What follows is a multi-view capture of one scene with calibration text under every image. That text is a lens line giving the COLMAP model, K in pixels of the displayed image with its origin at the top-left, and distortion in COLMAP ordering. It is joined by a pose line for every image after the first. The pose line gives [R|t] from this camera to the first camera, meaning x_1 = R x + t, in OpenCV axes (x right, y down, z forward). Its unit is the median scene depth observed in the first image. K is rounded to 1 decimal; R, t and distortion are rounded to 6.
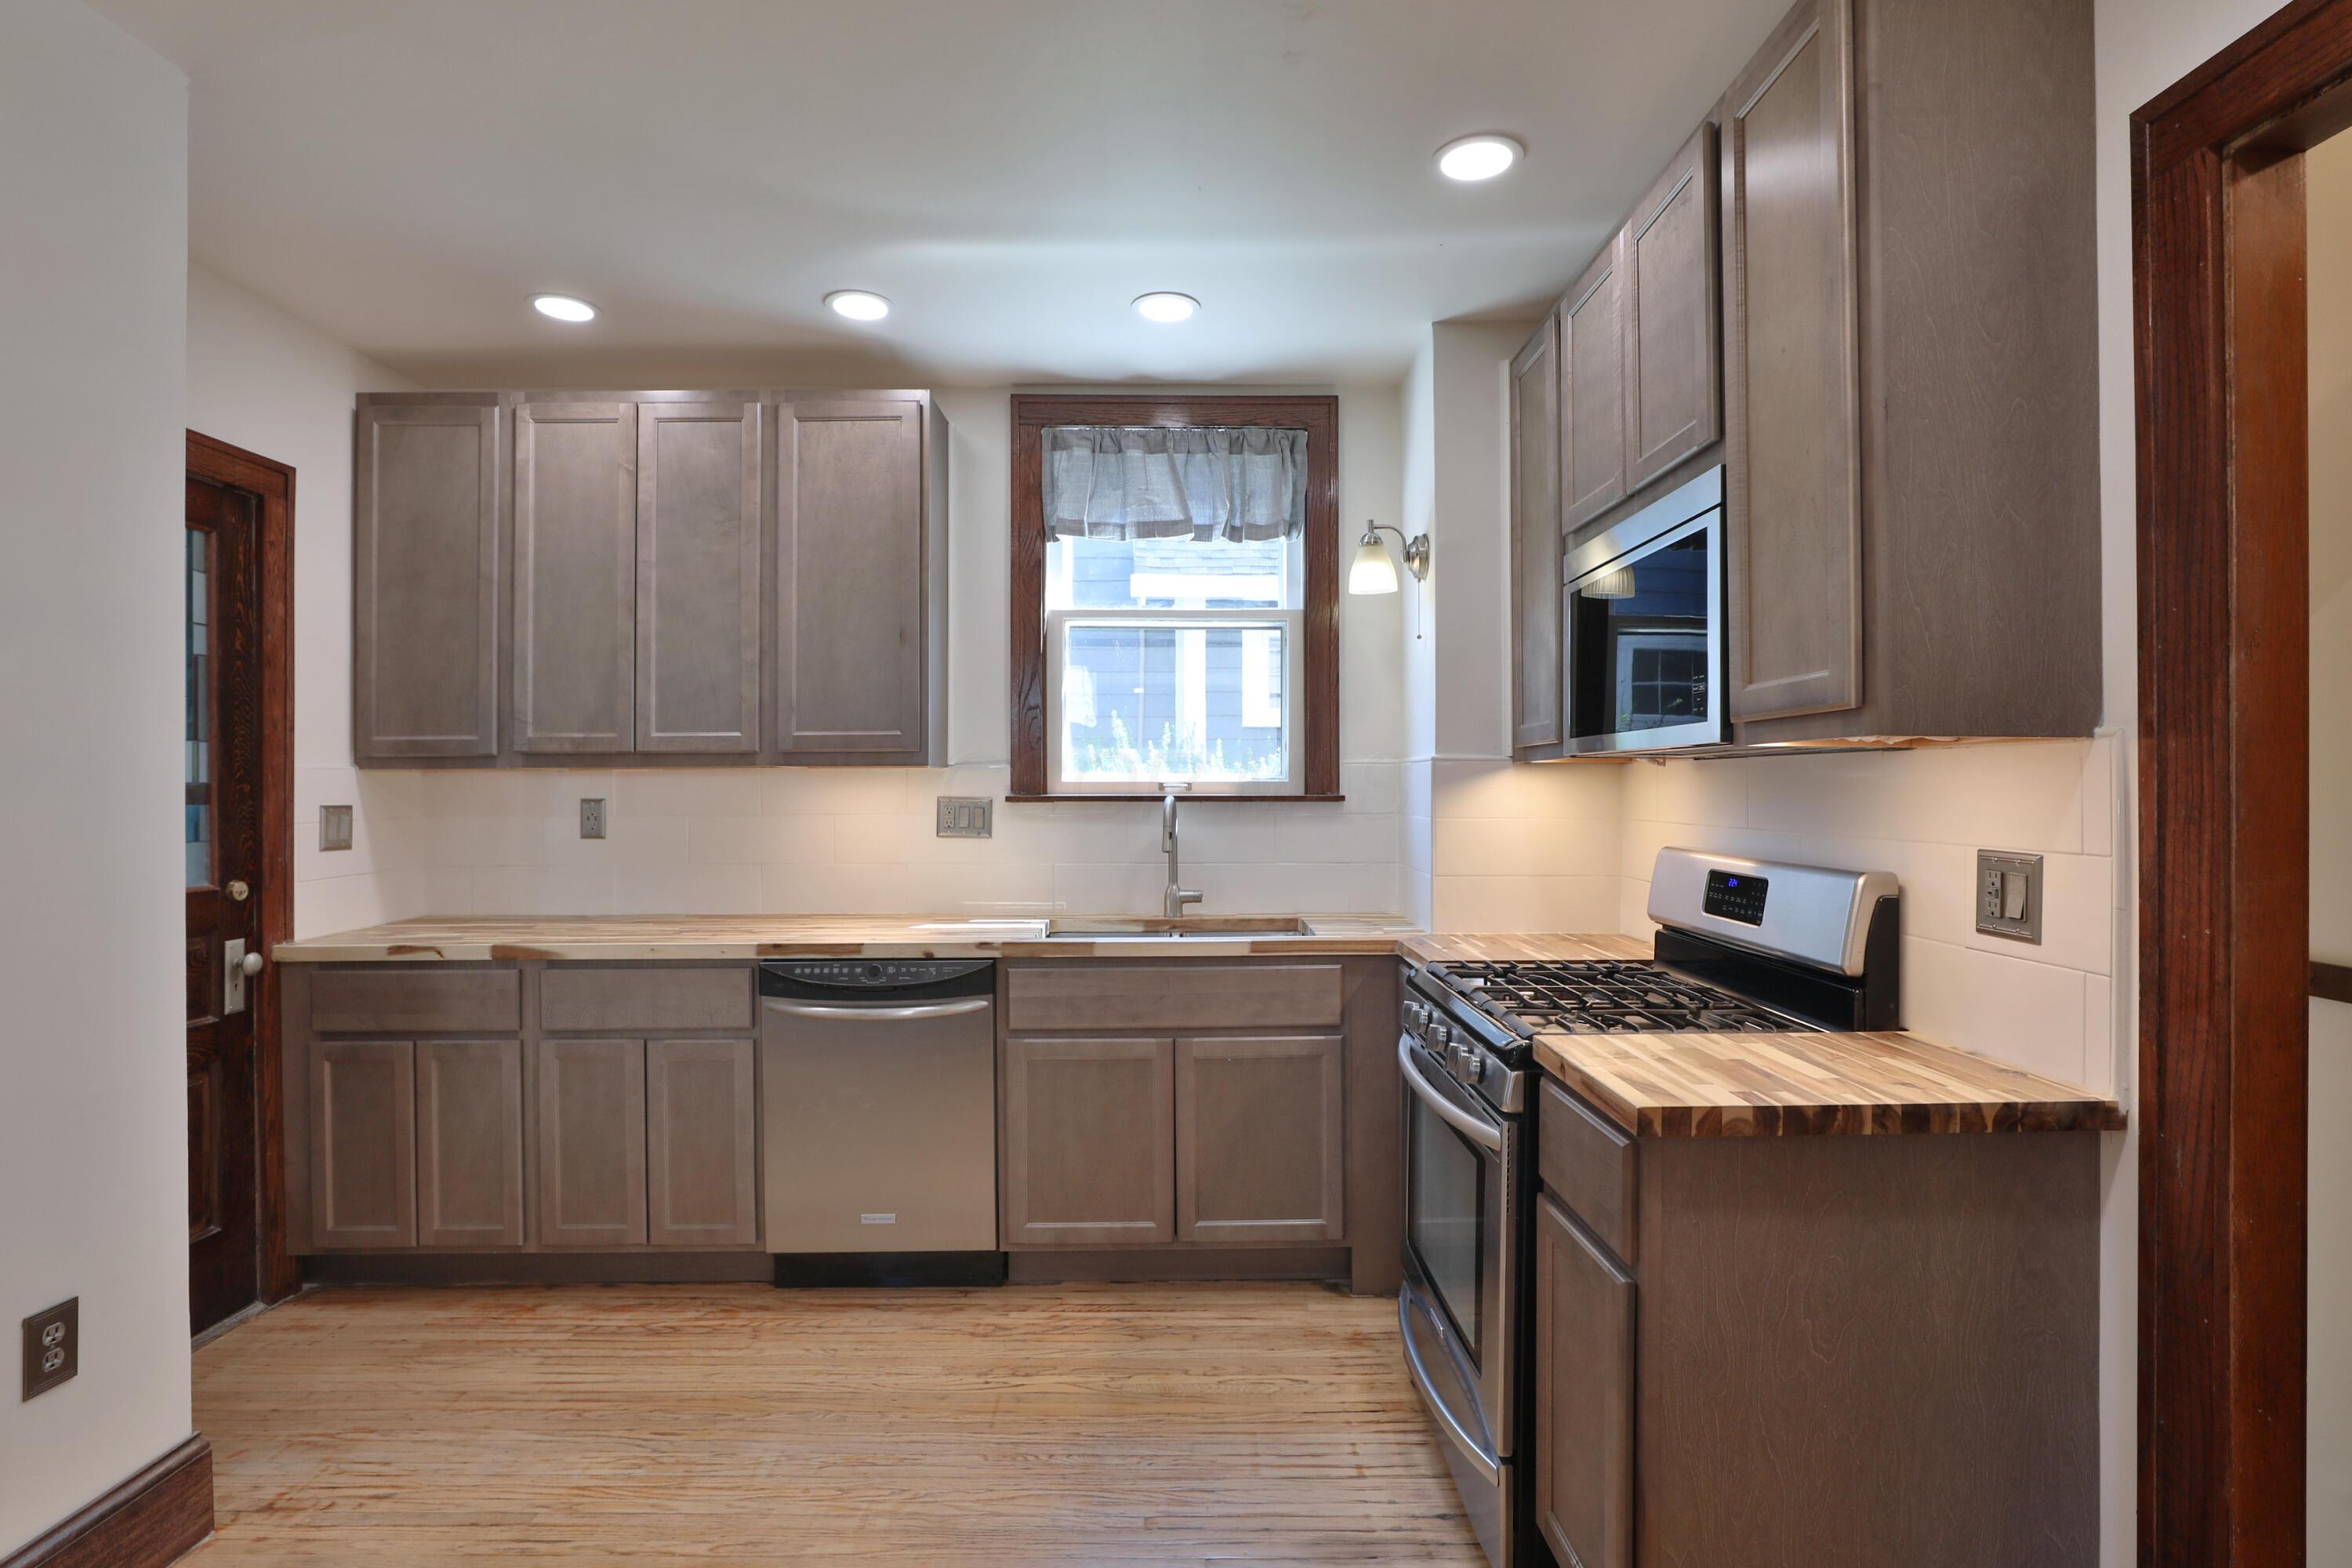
lens RADIAL K [[1179.0, 0, 1190.3], [0, 1179.0, 781.6], [0, 0, 1]] dist [-0.019715, 0.000325]
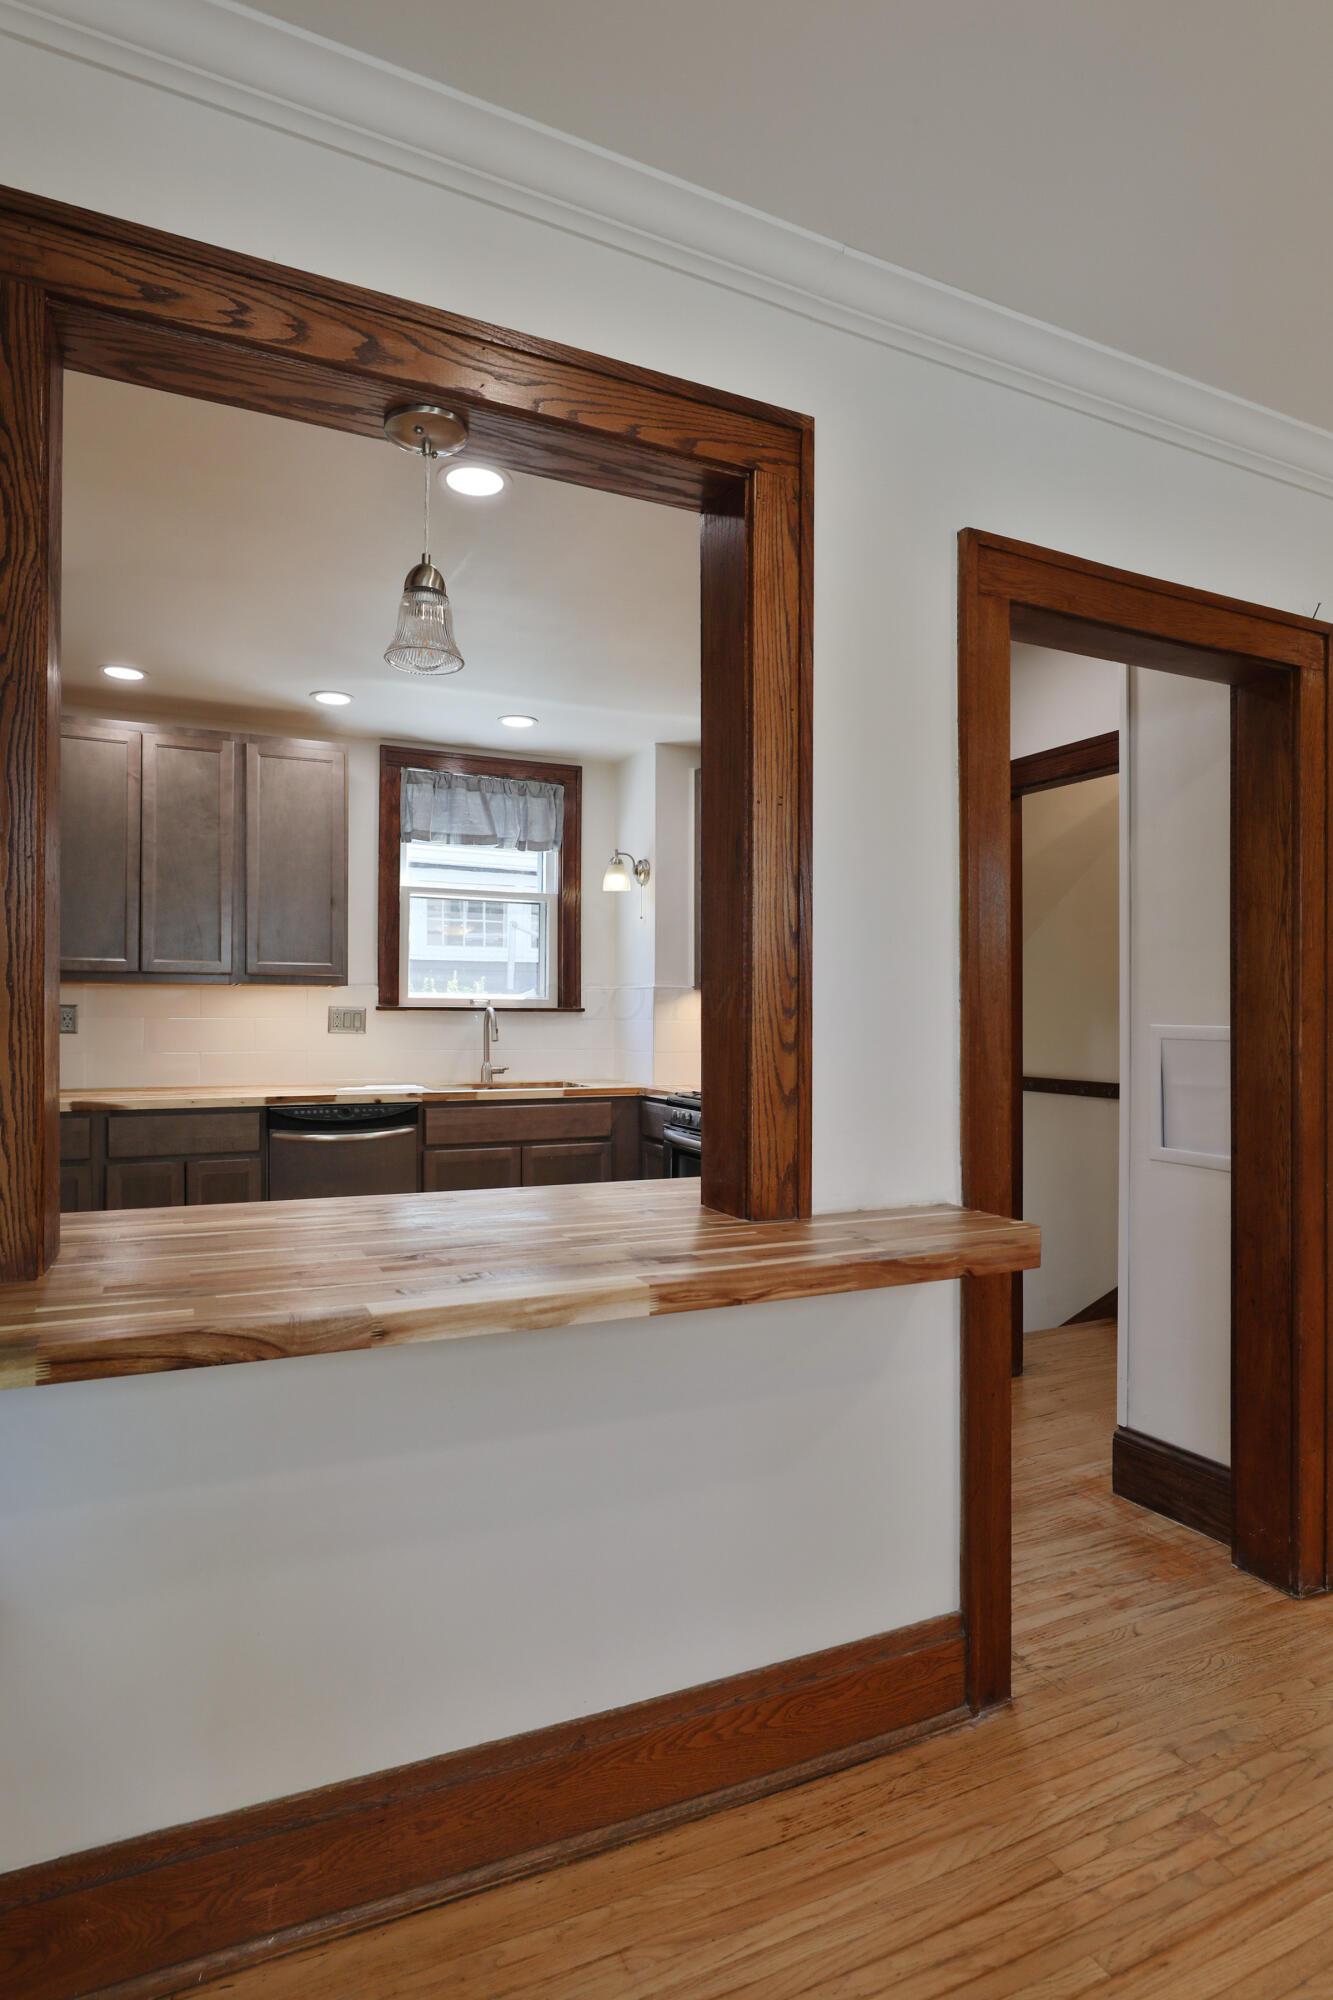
lens RADIAL K [[1045.6, 0, 666.5], [0, 1045.6, 1000.0], [0, 0, 1]] dist [-0.039867, 0.014917]
pose [[0.918531, 0.015440, 0.395048, -0.355576], [-0.013246, 0.999878, -0.008282, 0.010578], [-0.395128, 0.002375, 0.918623, -0.410041]]
